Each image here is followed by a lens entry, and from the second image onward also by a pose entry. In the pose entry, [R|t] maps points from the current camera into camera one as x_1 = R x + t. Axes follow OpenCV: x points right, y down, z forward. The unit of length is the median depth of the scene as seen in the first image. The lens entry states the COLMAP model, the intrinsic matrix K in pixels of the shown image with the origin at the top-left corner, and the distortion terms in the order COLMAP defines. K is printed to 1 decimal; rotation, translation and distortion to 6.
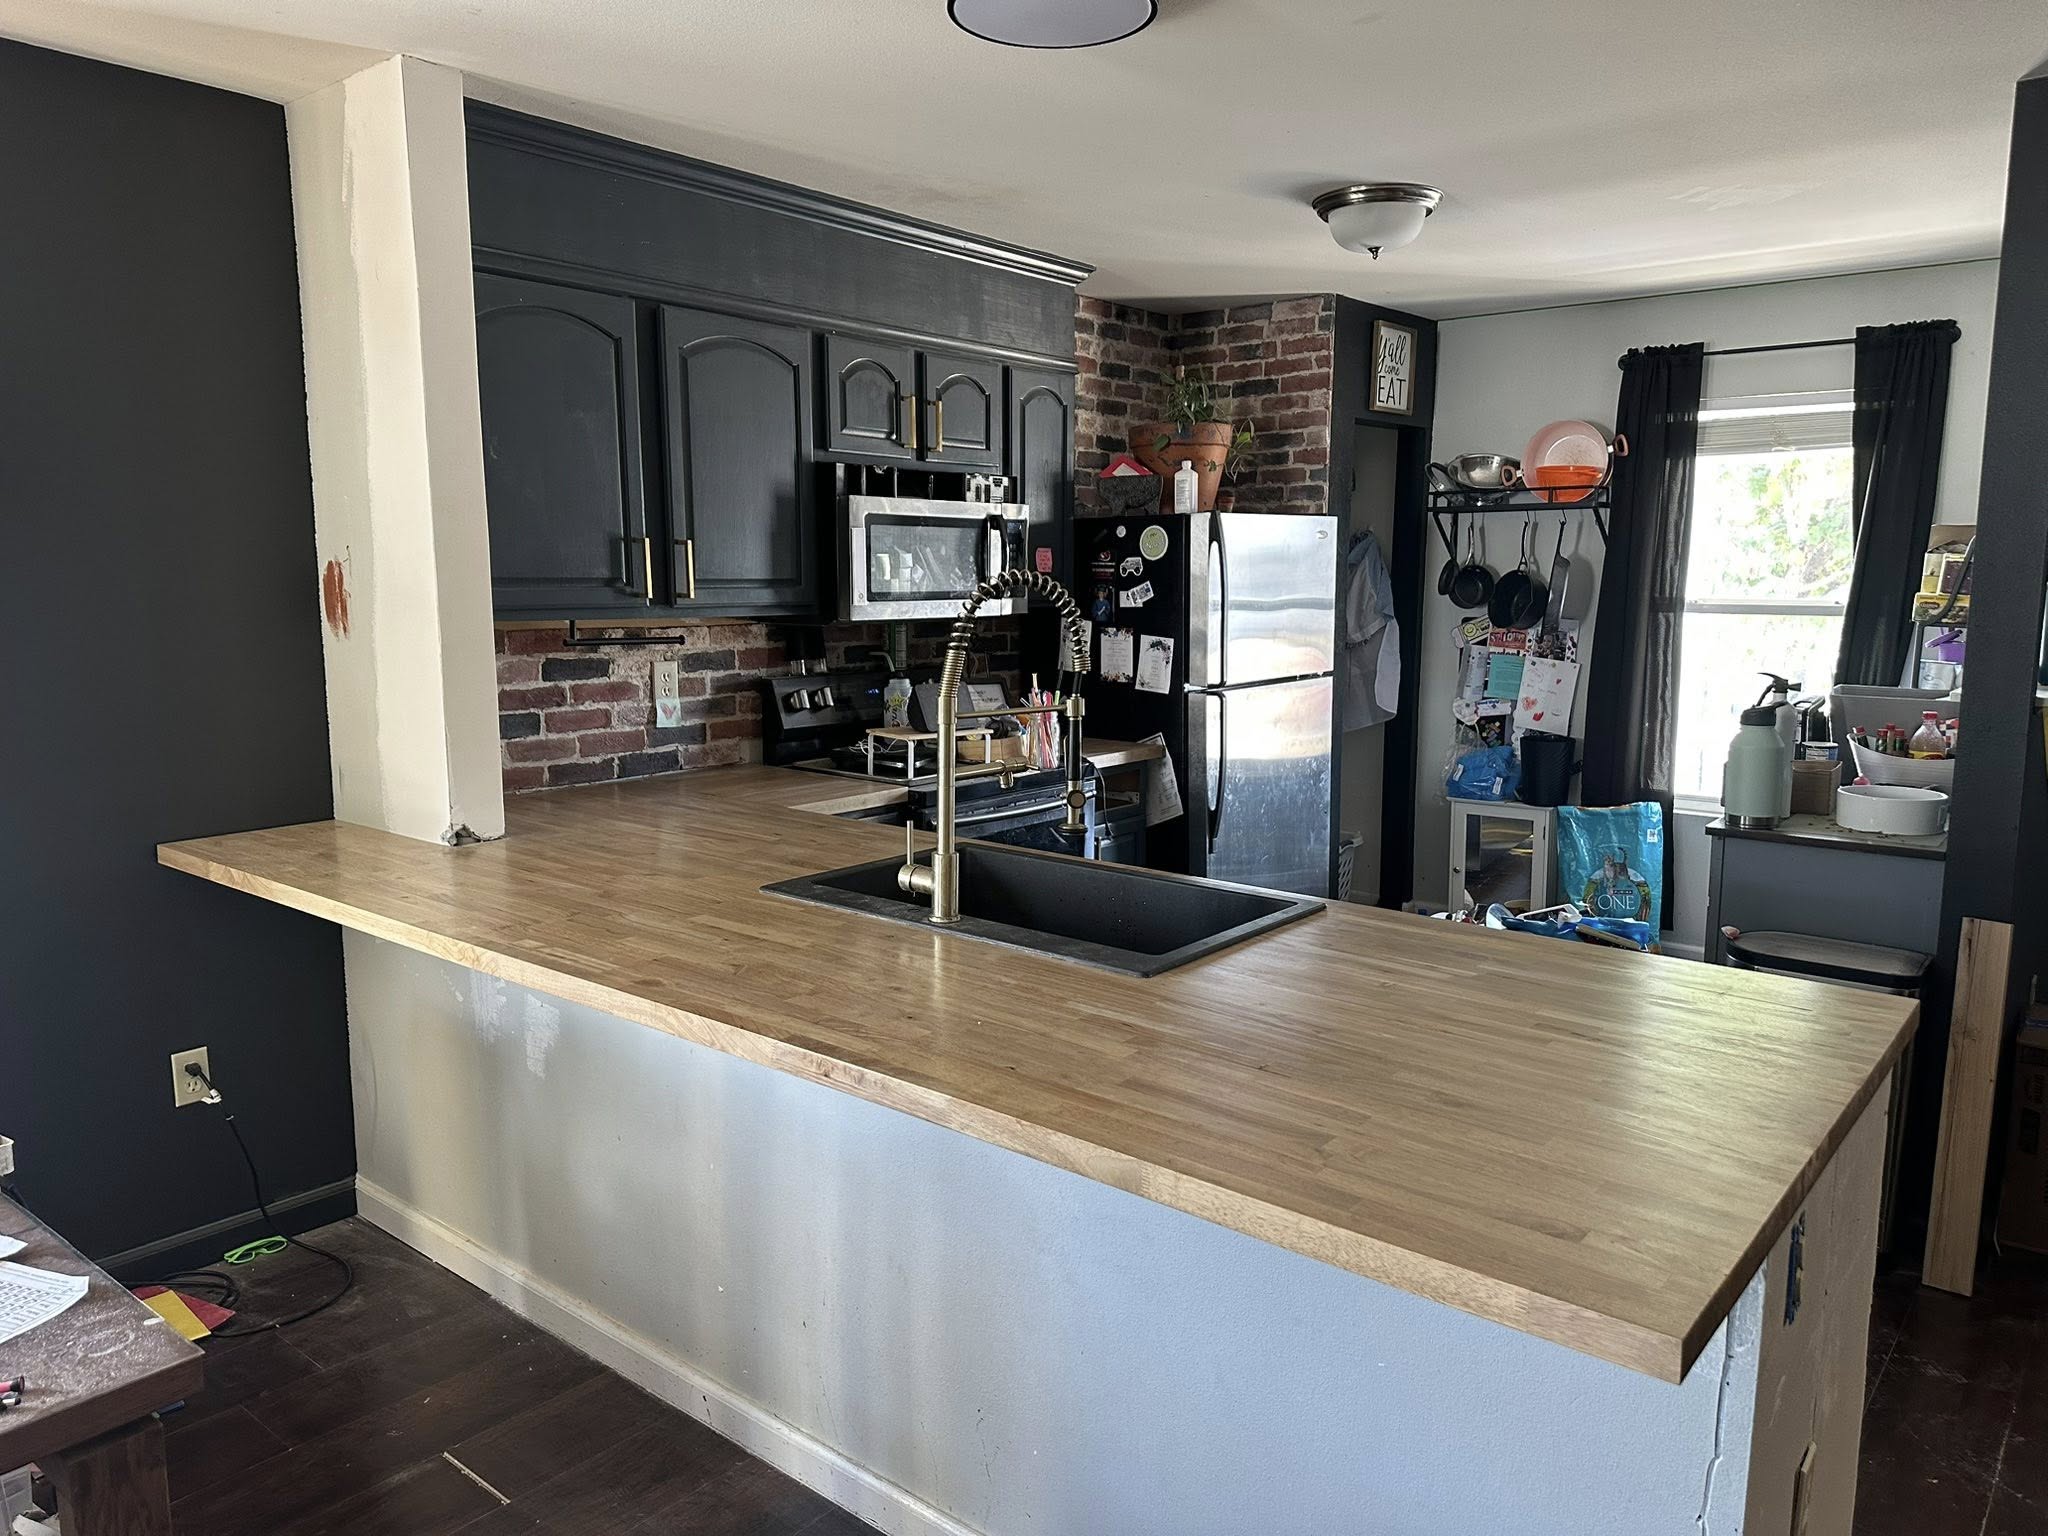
lens RADIAL K [[1430.2, 0, 1012.4], [0, 1430.2, 774.3], [0, 0, 1]] dist [0.004750, -0.022781]
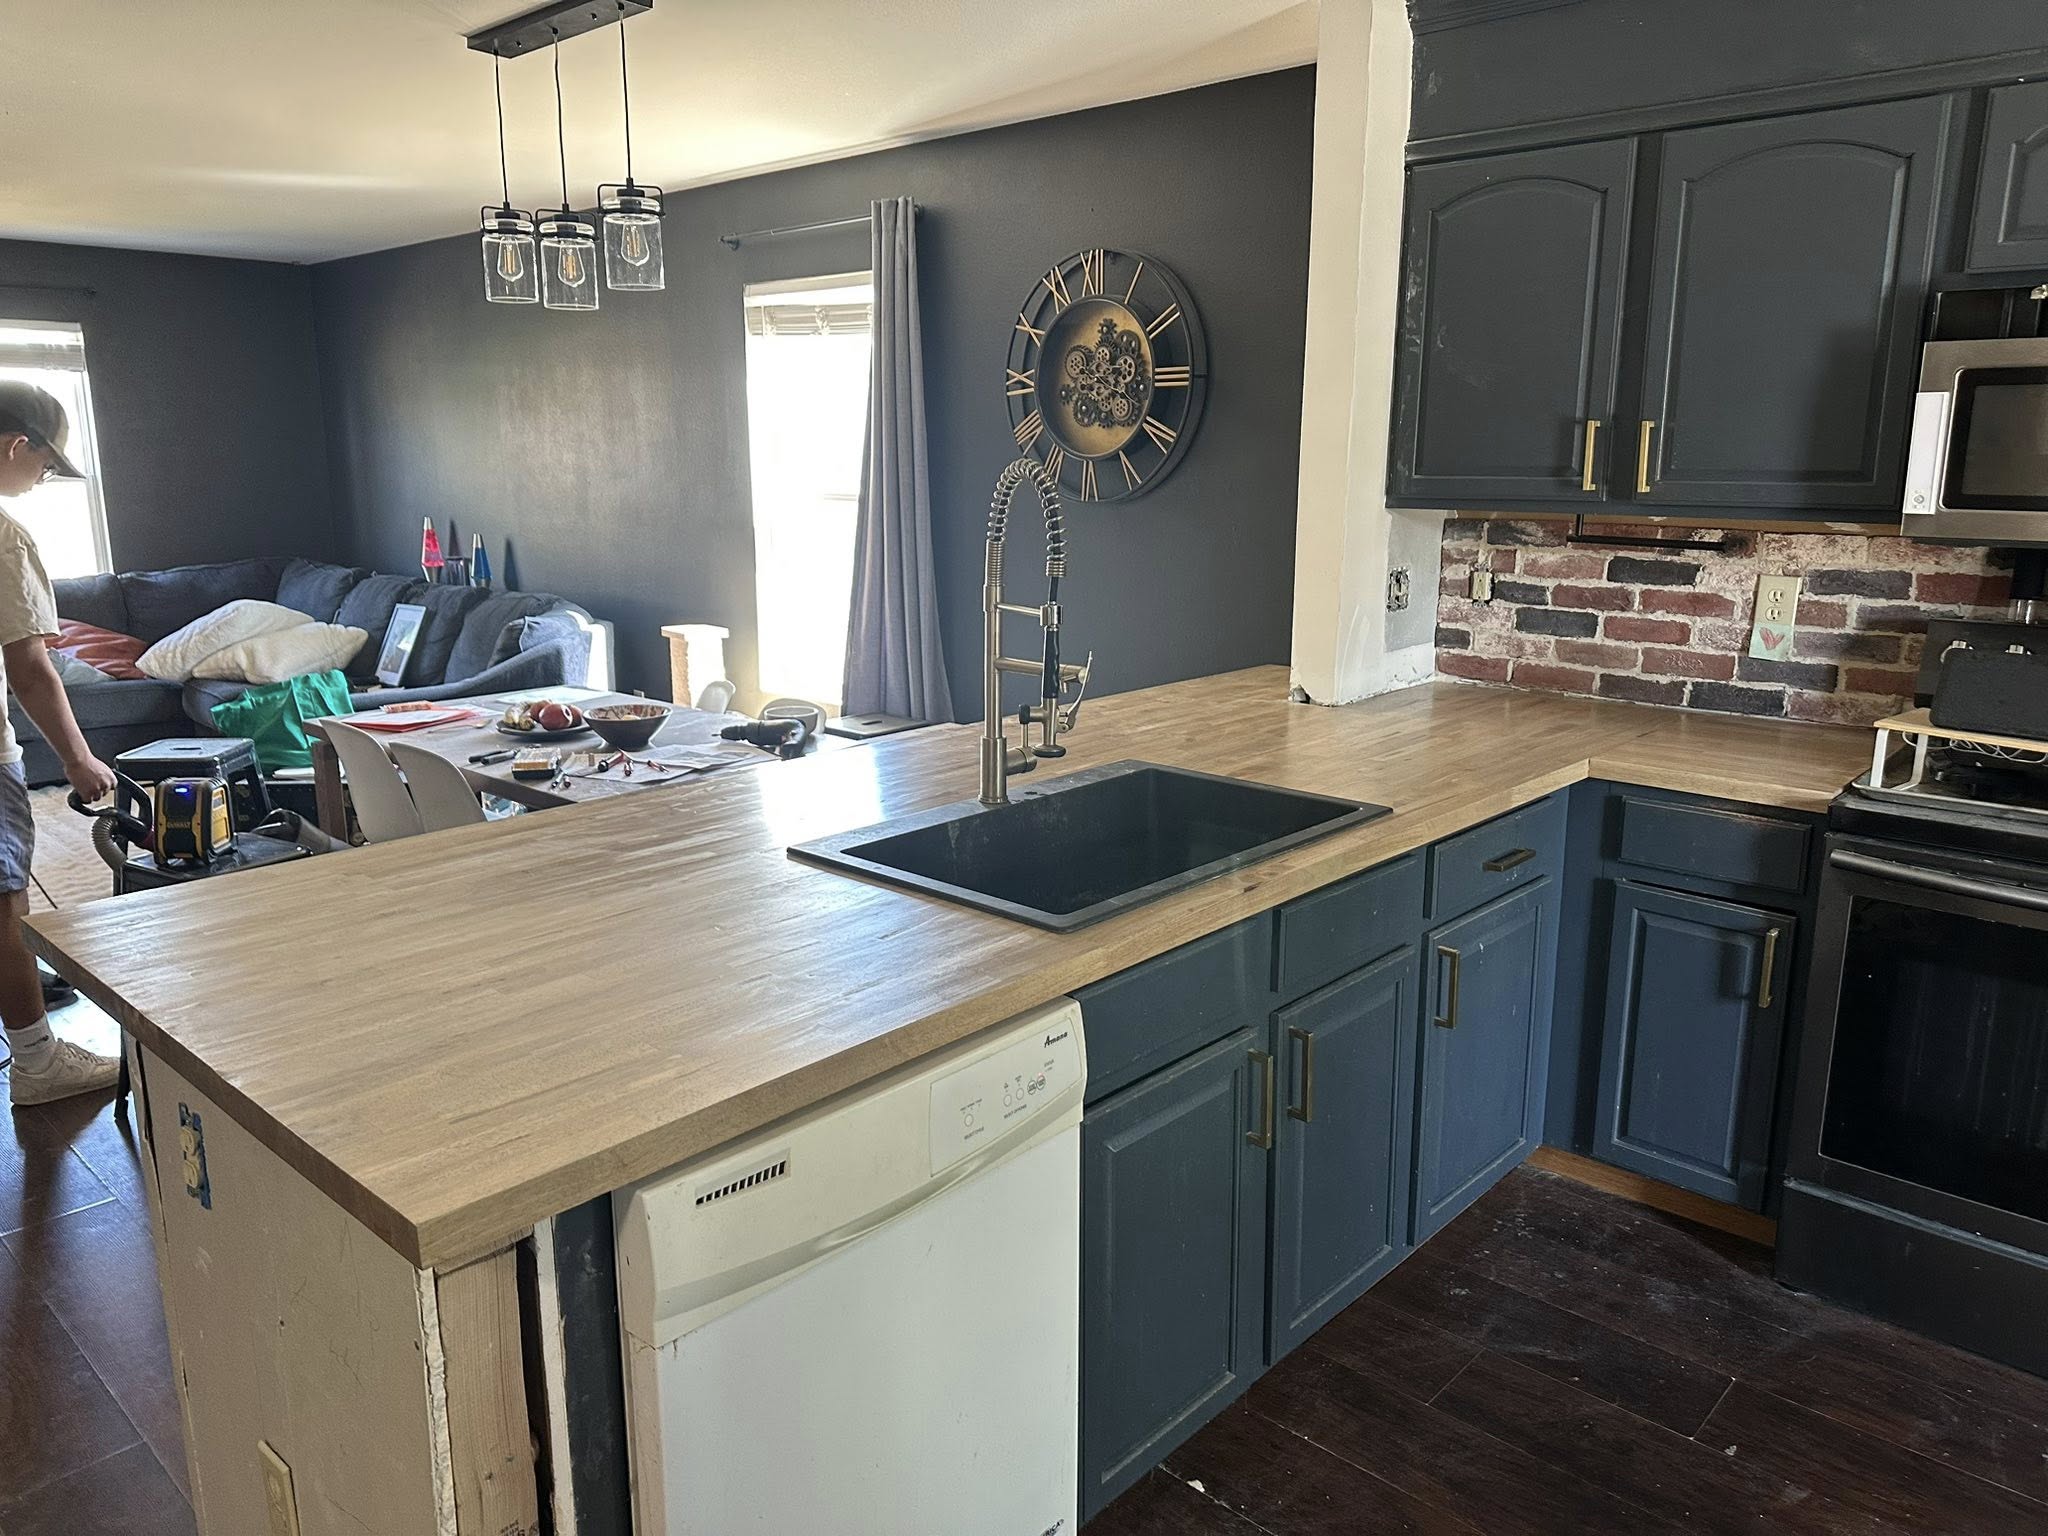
lens RADIAL K [[1430.2, 0, 1012.0], [0, 1430.2, 766.6], [0, 0, 1]] dist [0.004750, -0.022781]
pose [[-0.057585, 0.210876, -0.975815, 0.583867], [-0.144214, 0.965428, 0.217141, -0.089671], [0.987870, 0.153230, -0.025183, 0.633155]]
